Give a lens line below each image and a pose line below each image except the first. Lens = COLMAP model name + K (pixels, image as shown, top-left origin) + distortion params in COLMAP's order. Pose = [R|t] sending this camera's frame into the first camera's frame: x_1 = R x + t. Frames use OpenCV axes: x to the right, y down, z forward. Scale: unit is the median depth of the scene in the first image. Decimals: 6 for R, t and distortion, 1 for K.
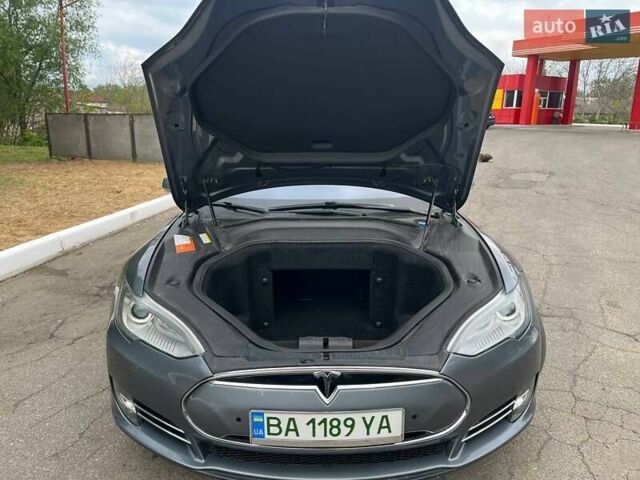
lens RADIAL K [[497.0, 0, 314.7], [0, 497.0, 235.6], [0, 0, 1]] dist [0.076324, -0.106463]
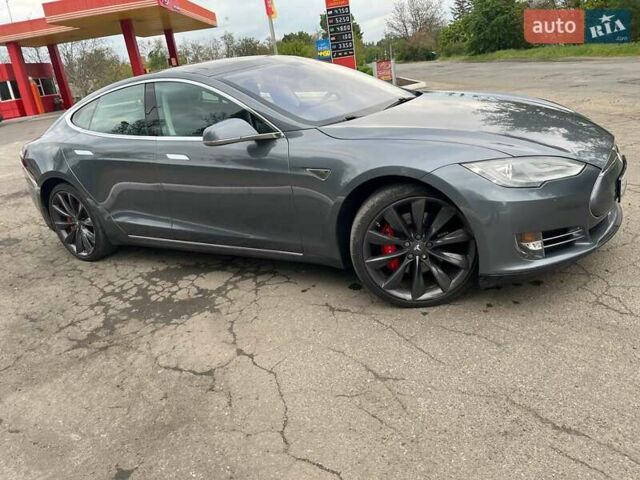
lens RADIAL K [[497.0, 0, 324.5], [0, 497.0, 239.2], [0, 0, 1]] dist [0.076324, -0.106463]
pose [[0.505717, -0.361102, 0.783490, -1.300512], [0.346967, 0.916629, 0.198509, -0.072129], [-0.789851, 0.171456, 0.588845, 0.583998]]
